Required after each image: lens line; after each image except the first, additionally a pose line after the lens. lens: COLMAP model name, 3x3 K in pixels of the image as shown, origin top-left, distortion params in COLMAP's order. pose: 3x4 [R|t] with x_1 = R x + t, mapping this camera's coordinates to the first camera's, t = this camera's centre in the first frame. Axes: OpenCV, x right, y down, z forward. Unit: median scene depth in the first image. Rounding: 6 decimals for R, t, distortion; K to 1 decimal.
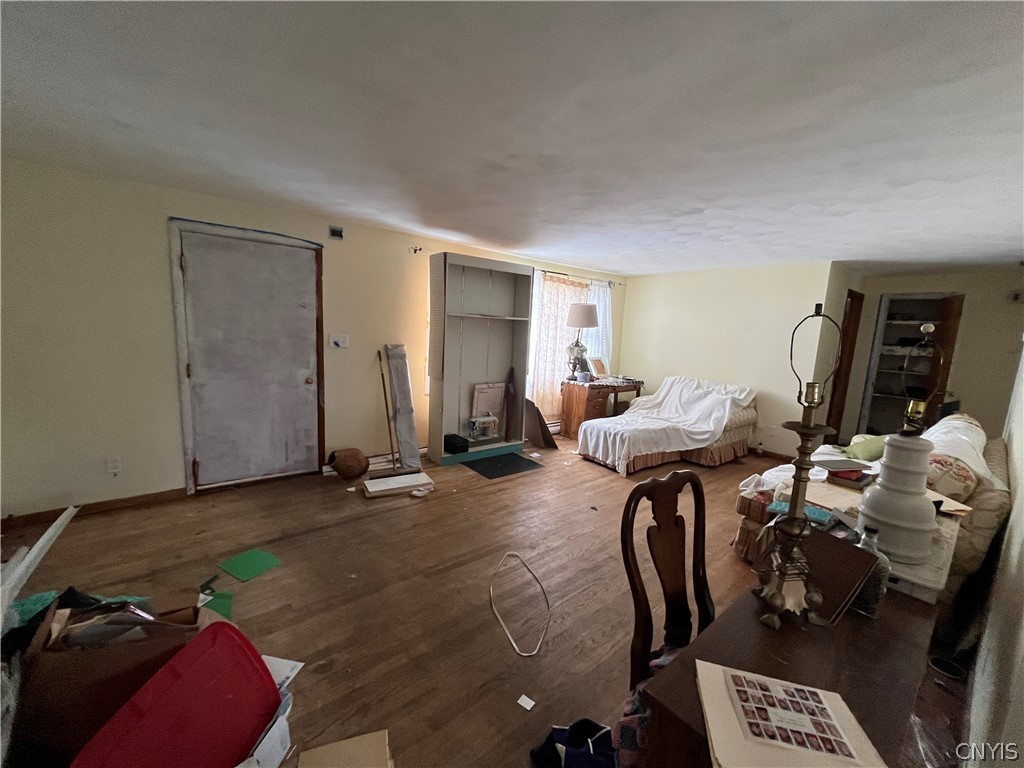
lens RADIAL K [[411.2, 0, 516.7], [0, 411.2, 383.5], [0, 0, 1]] dist [-0.003311, -0.000560]
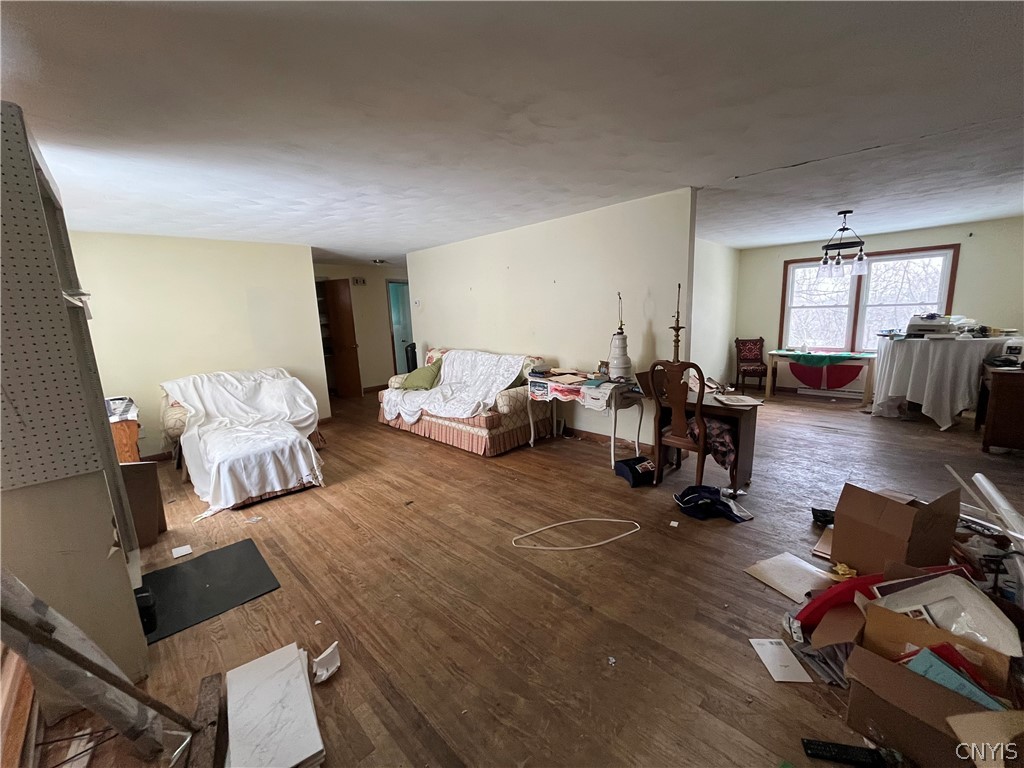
lens RADIAL K [[411.2, 0, 509.8], [0, 411.2, 385.0], [0, 0, 1]] dist [-0.003311, -0.000560]
pose [[-0.089973, -0.218189, 0.971750, -0.559359], [0.177342, 0.956605, 0.231208, -0.101425], [-0.980028, 0.193134, -0.047375, 0.646821]]
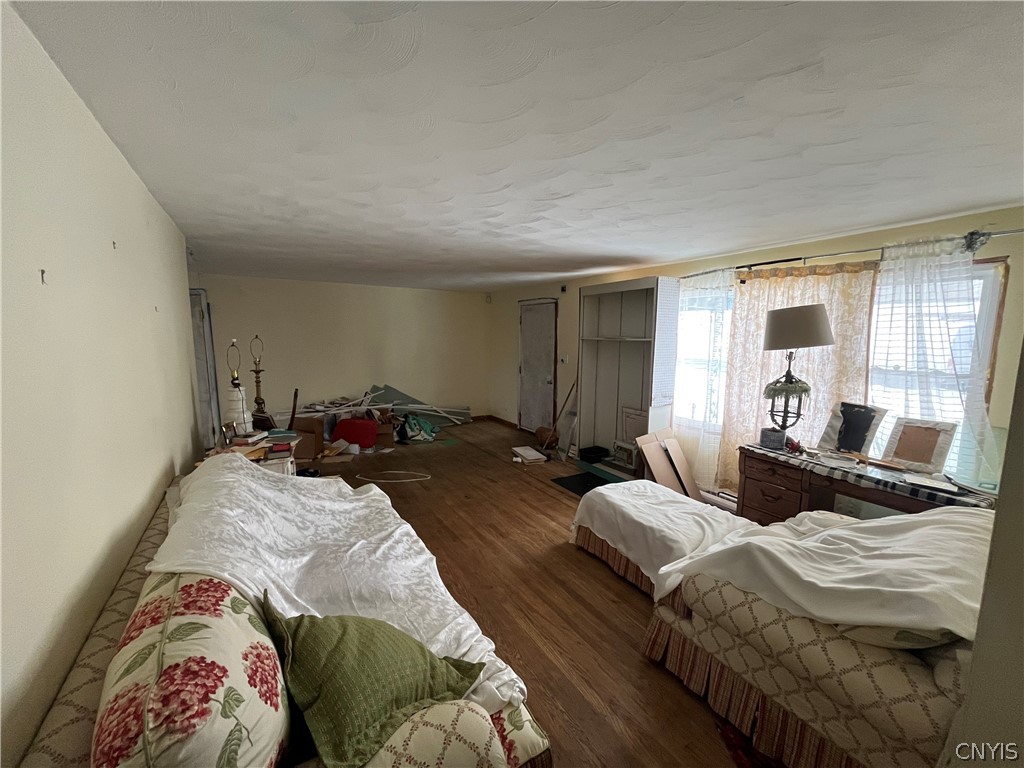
lens RADIAL K [[411.2, 0, 504.7], [0, 411.2, 383.7], [0, 0, 1]] dist [-0.003311, -0.000560]
pose [[-0.160003, 0.067540, -0.984803, 1.034822], [-0.154457, 0.983655, 0.092556, -0.113725], [0.974957, 0.166919, -0.146956, 0.971764]]
